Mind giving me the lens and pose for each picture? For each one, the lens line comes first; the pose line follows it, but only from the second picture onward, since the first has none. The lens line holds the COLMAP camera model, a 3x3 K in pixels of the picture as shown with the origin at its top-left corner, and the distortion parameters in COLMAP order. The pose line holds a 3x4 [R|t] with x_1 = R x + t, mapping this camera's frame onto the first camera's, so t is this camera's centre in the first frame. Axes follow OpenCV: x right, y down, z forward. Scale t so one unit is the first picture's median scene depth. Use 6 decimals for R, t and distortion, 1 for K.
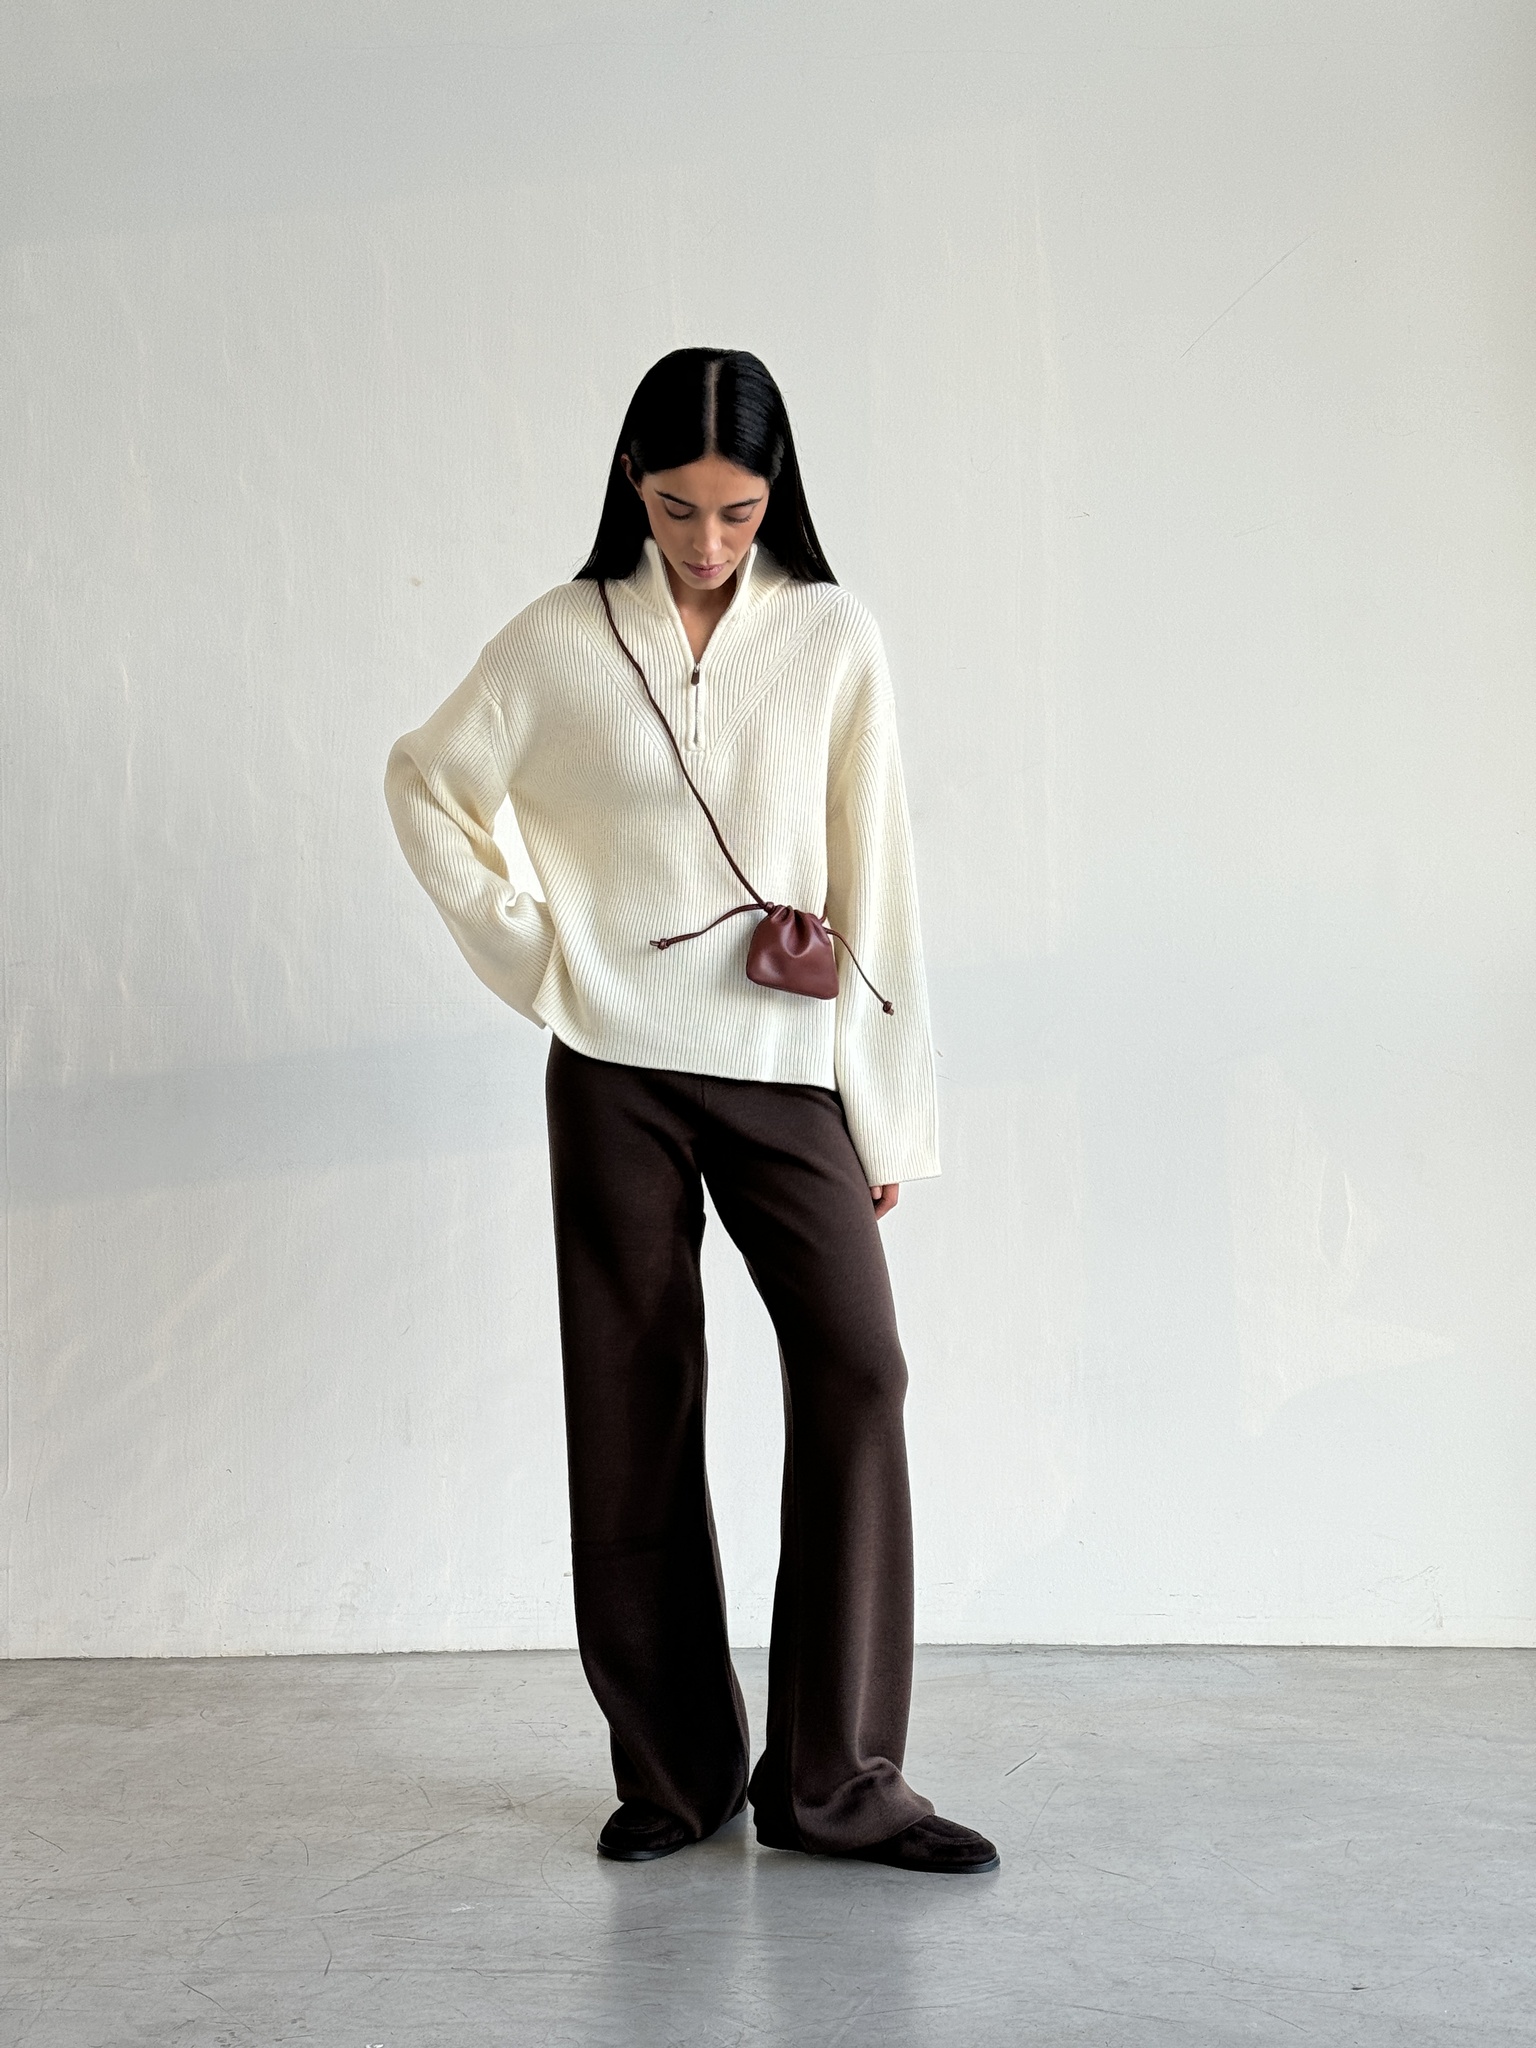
lens RADIAL K [[2822.6, 0, 715.7], [0, 2822.6, 1024.5], [0, 0, 1]] dist [0.118709, 0.031264]
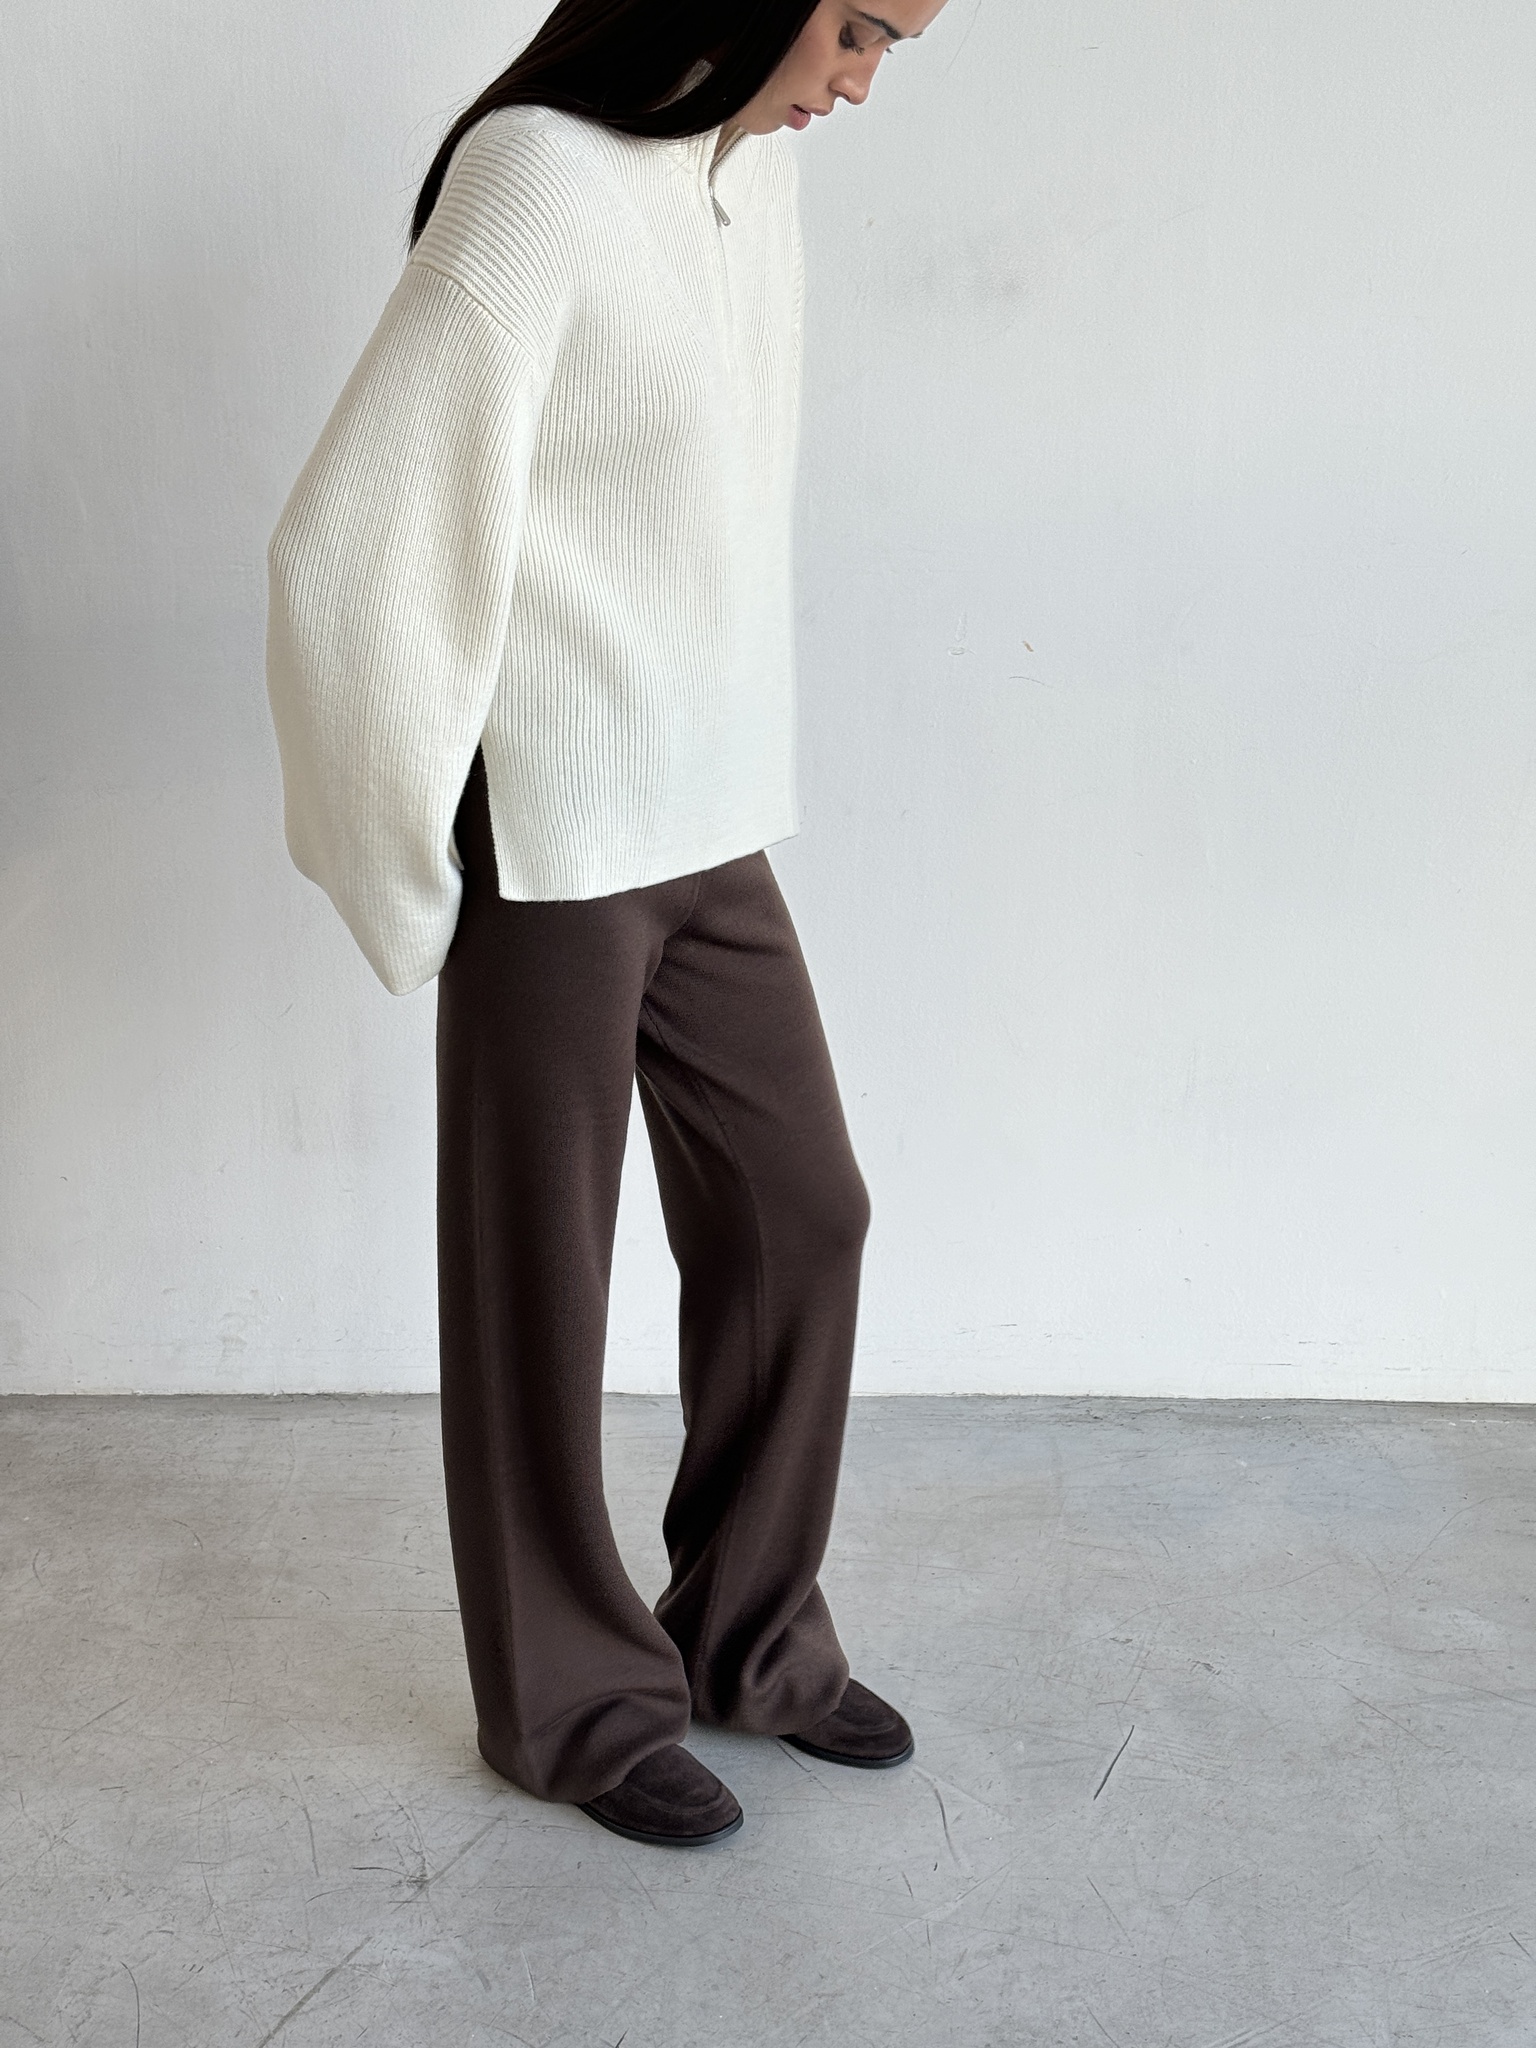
lens RADIAL K [[2822.6, 0, 715.7], [0, 2822.6, 1024.5], [0, 0, 1]] dist [0.118709, 0.031264]
pose [[0.999994, 0.000641, -0.003429, 0.004819], [0.000695, 0.926678, 0.375855, -0.173538], [0.003419, -0.375855, 0.926672, 0.332870]]
